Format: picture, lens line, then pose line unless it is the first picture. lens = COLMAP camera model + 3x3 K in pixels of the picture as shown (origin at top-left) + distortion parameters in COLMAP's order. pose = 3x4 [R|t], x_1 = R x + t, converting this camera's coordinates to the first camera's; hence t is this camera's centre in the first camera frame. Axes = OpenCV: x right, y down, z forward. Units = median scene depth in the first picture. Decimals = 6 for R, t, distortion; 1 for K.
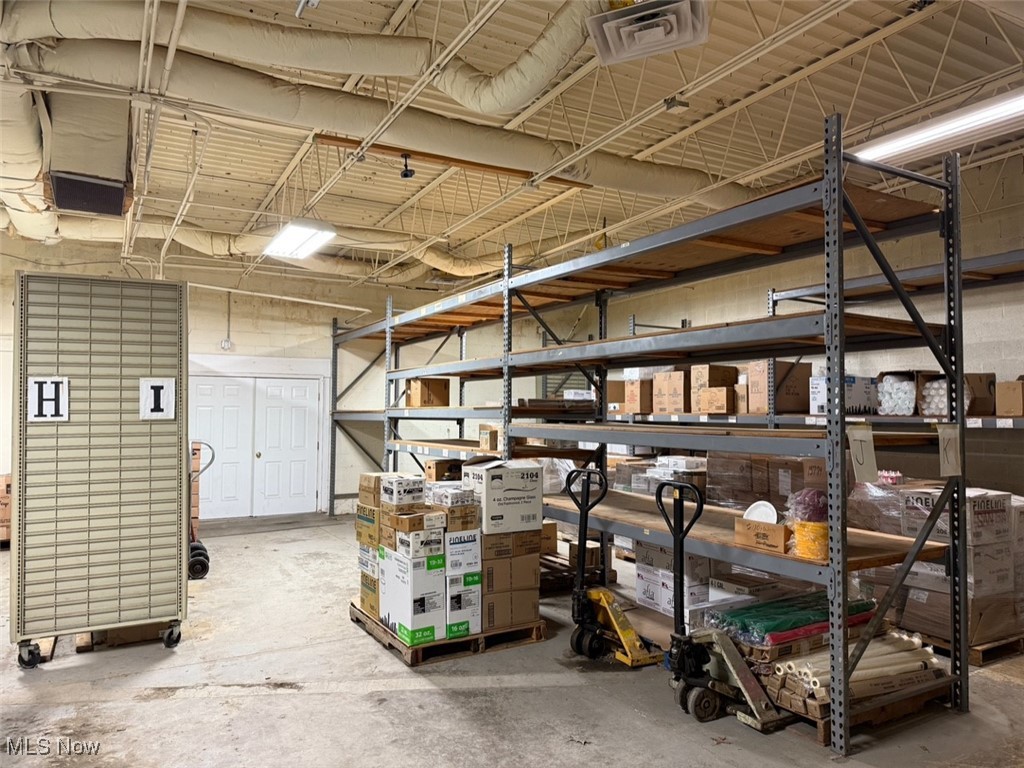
lens RADIAL K [[707.9, 0, 510.1], [0, 707.9, 382.0], [0, 0, 1]] dist [0.111380, -0.177416]
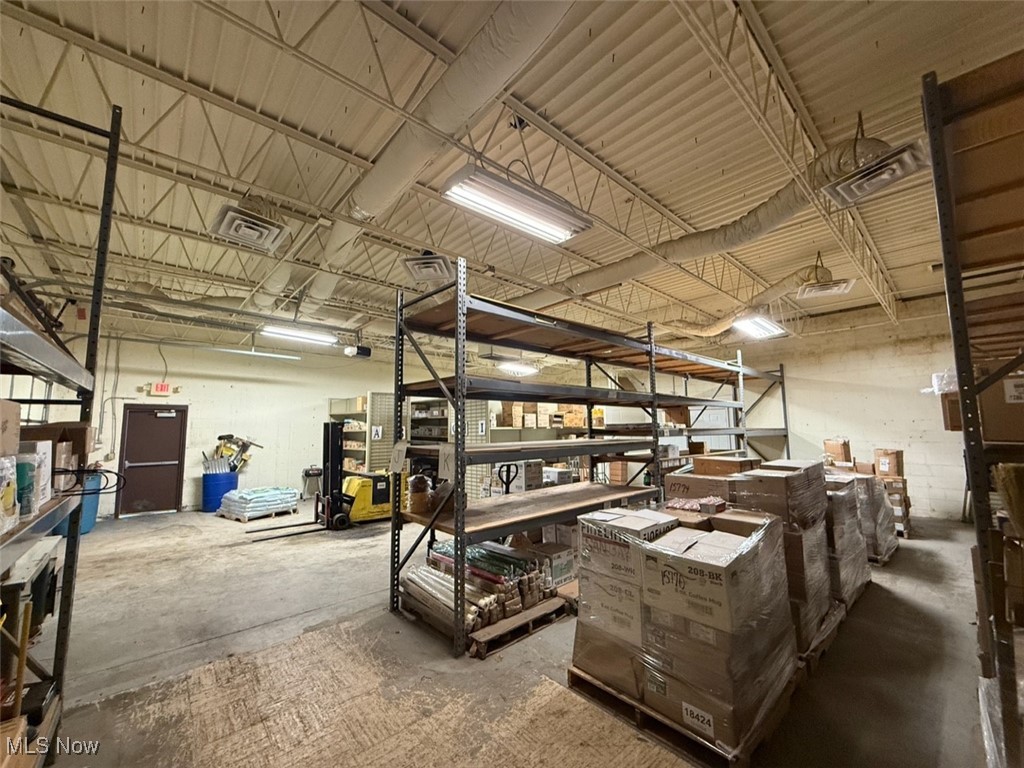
lens RADIAL K [[406.7, 0, 508.9], [0, 406.7, 384.5], [0, 0, 1]] dist [-0.002424, -0.000020]
pose [[0.235012, -0.112260, -0.965488, 1.140488], [0.050304, 0.993382, -0.103259, 0.025345], [0.970690, -0.024300, 0.239104, 0.717197]]
